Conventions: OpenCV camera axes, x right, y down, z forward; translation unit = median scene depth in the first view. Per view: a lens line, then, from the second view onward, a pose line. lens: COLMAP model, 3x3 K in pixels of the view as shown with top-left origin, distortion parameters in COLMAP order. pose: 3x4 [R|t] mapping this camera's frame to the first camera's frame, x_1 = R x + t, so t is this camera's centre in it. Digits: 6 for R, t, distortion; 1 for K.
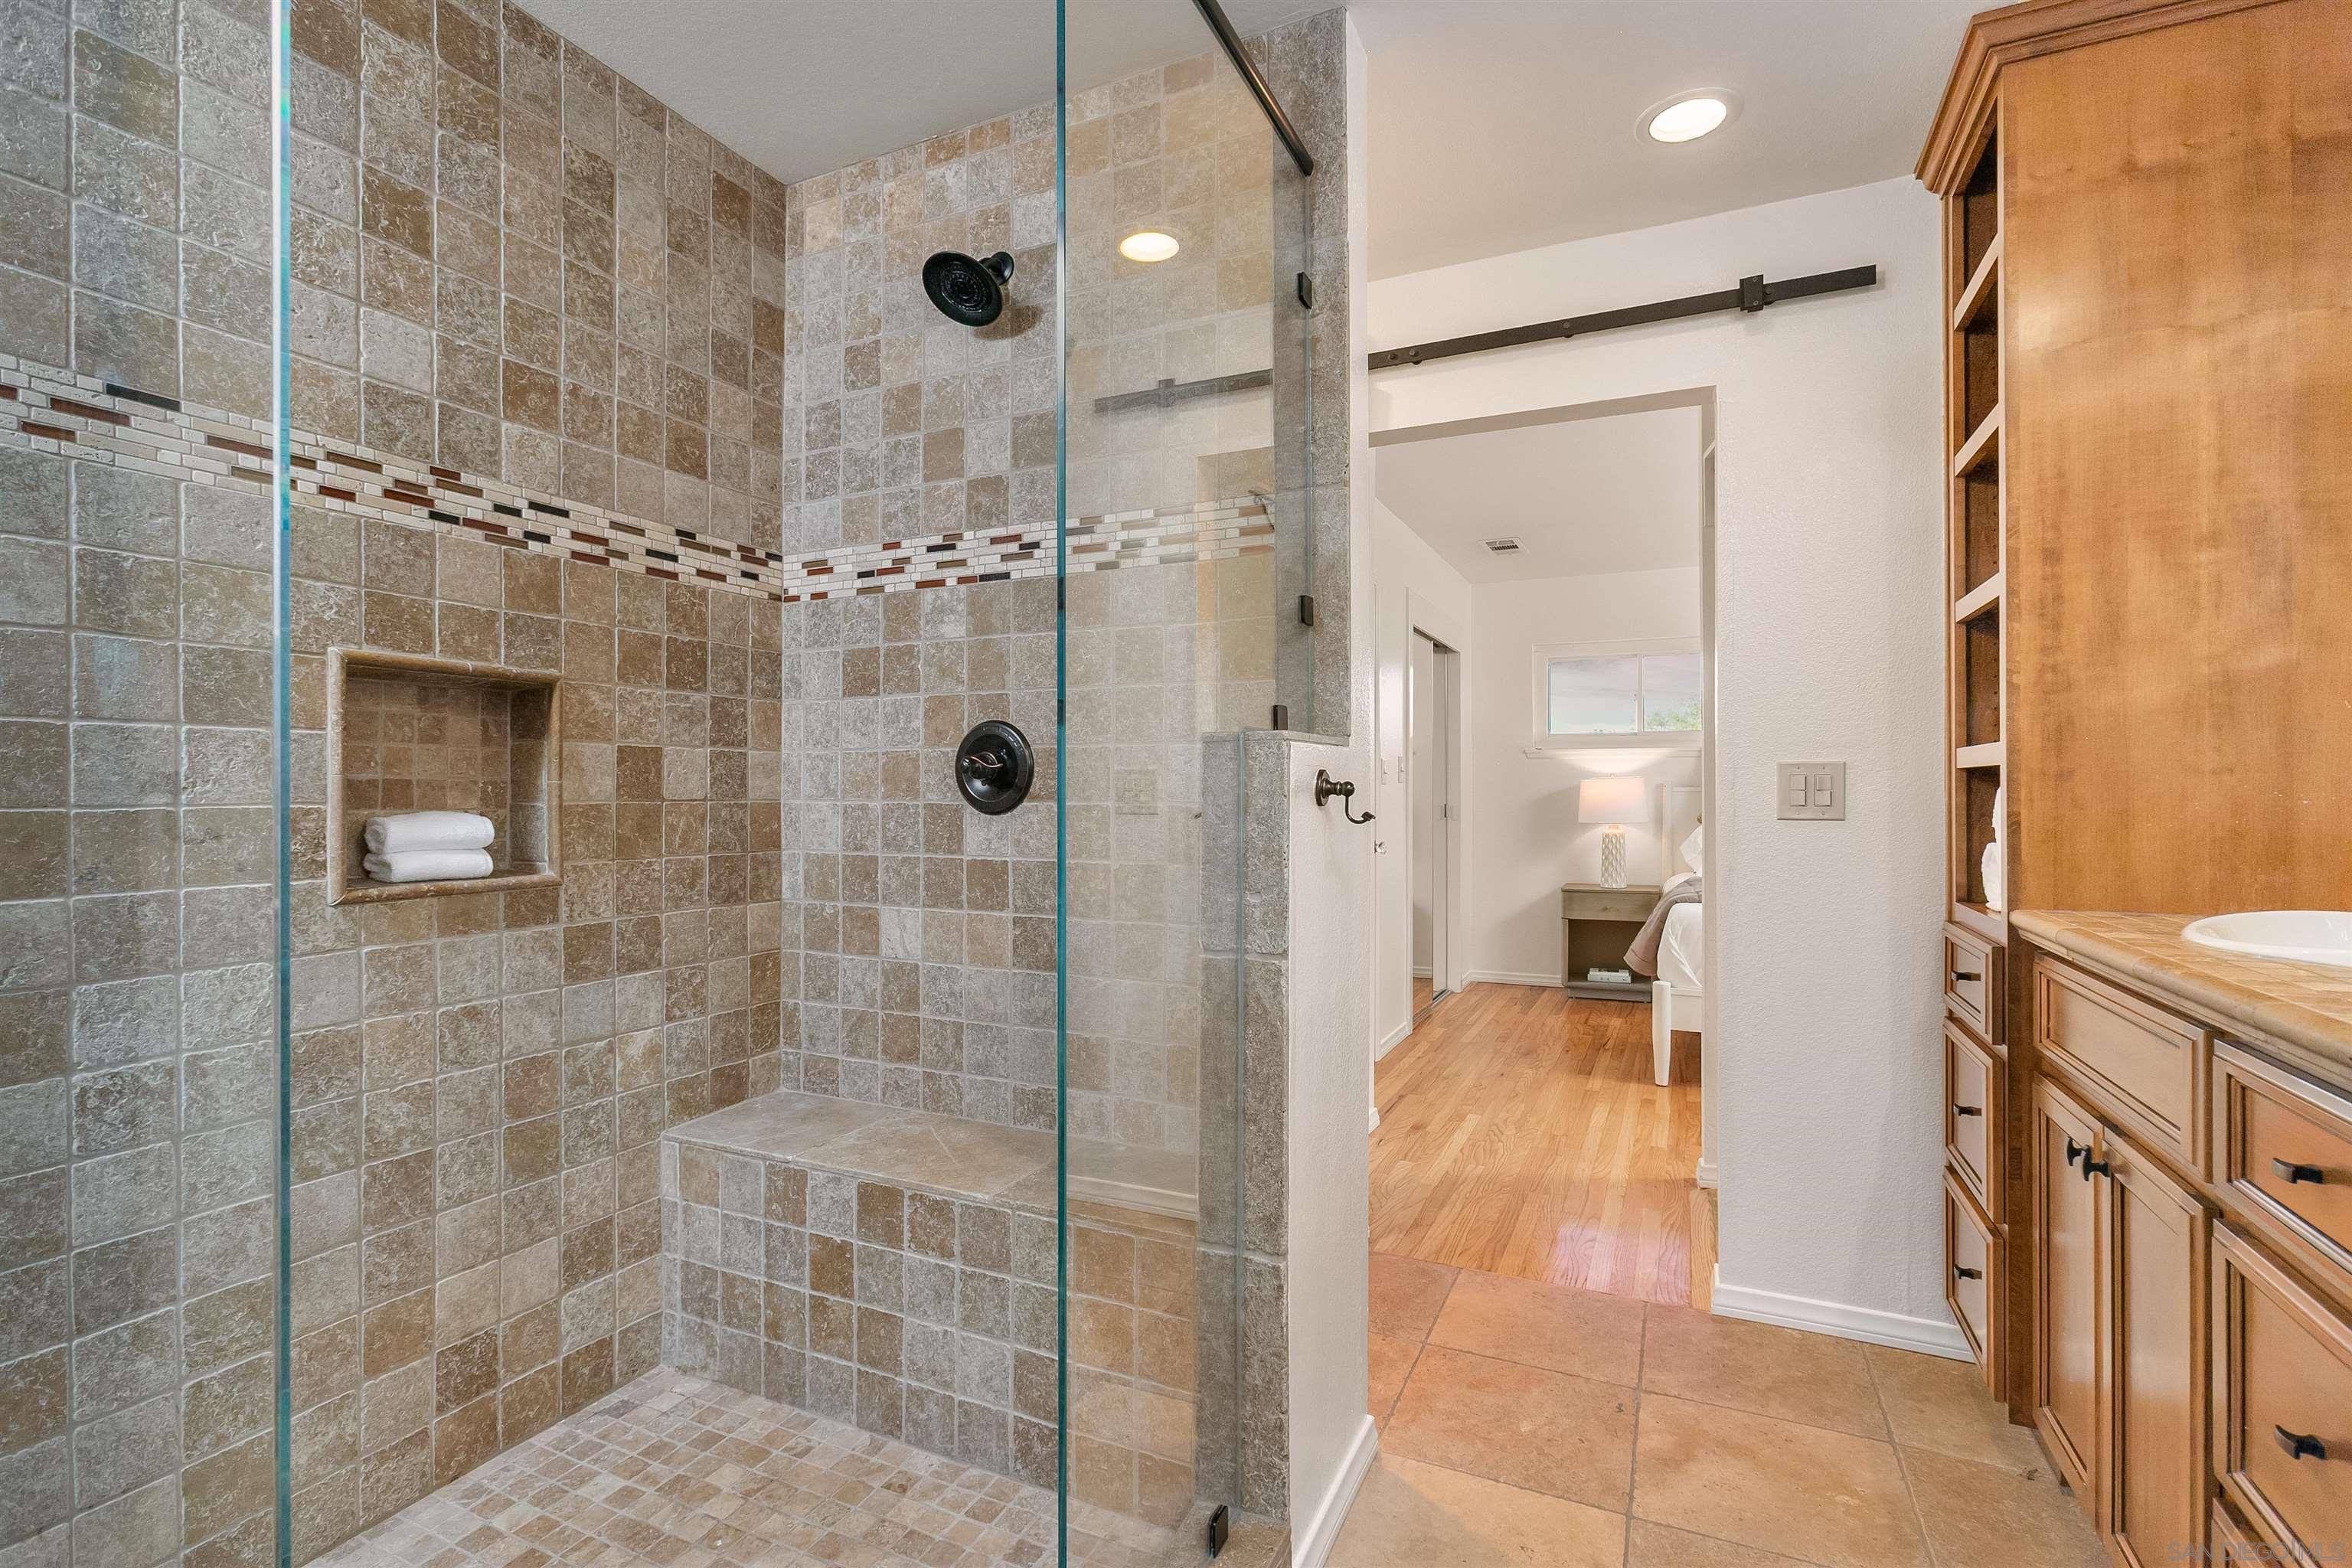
lens RADIAL K [[1164.7, 0, 1182.3], [0, 1164.7, 778.9], [0, 0, 1]] dist [0.032629, 0.000026]
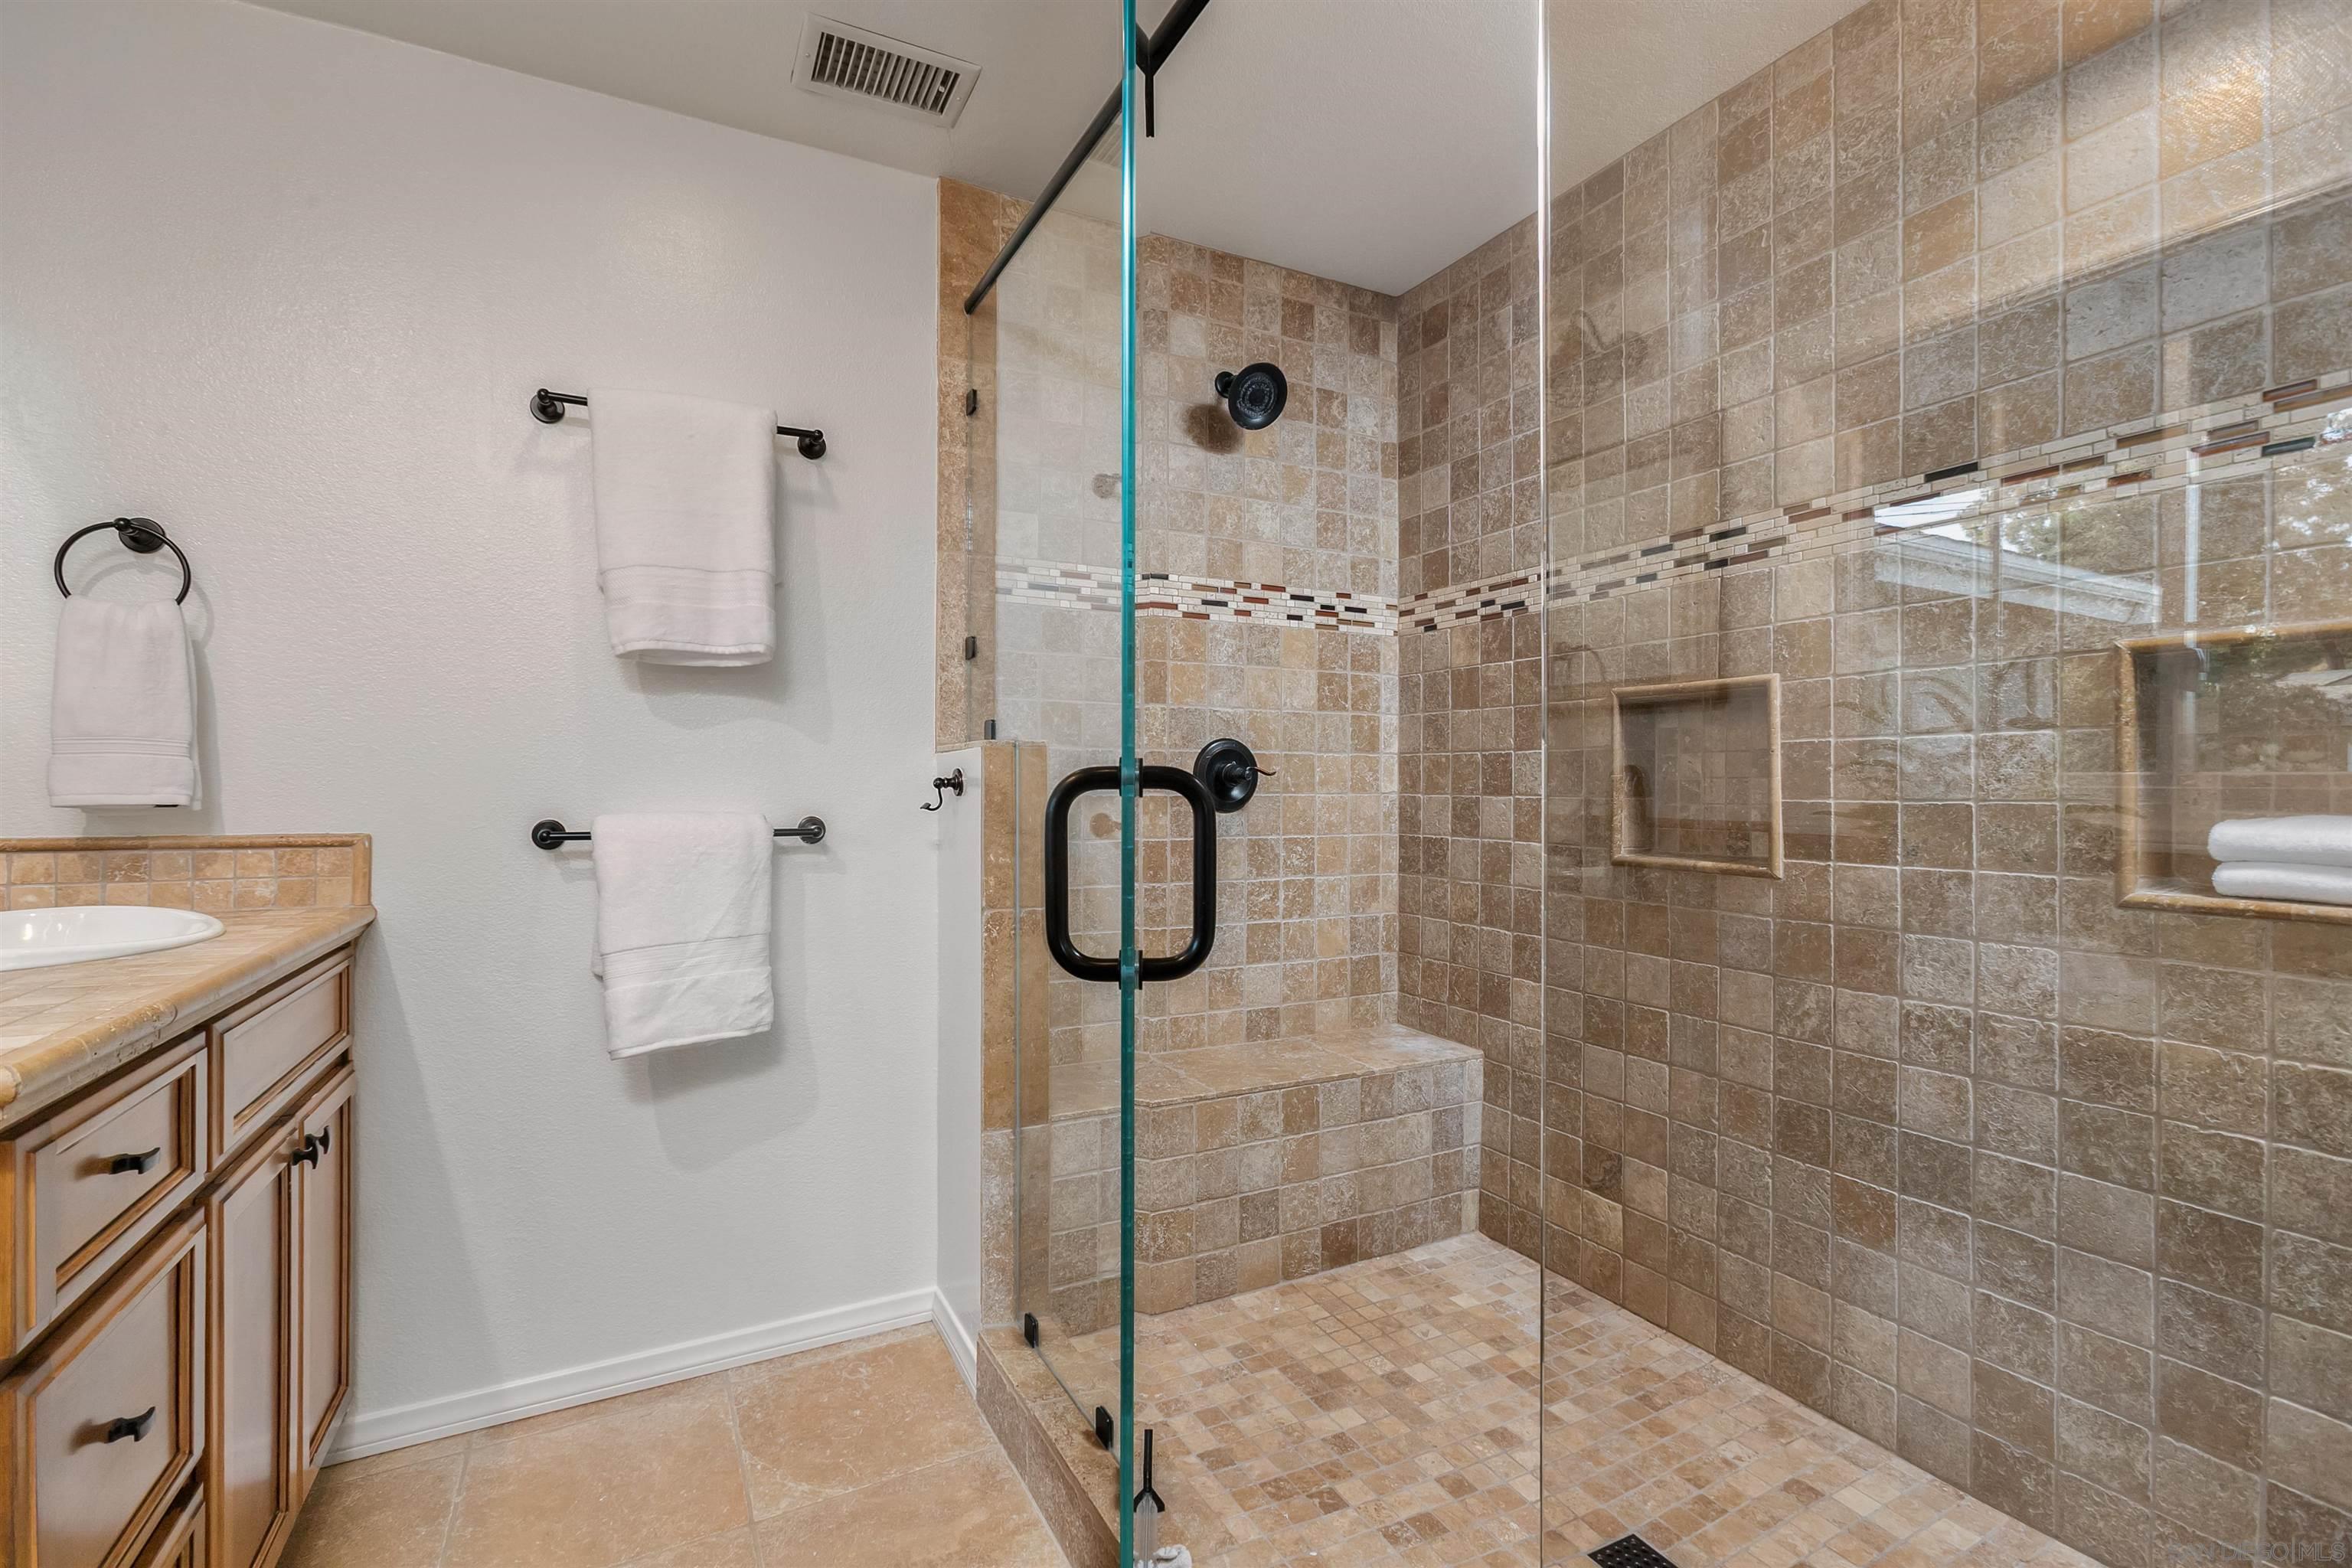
lens RADIAL K [[1039.3, 0, 1156.4], [0, 1039.3, 787.3], [0, 0, 1]] dist [-0.027423, 0.016931]
pose [[-0.626913, -0.002884, -0.779084, 0.467306], [0.003674, 0.999971, -0.006659, 0.012674], [0.779081, -0.007037, -0.626884, 0.993296]]
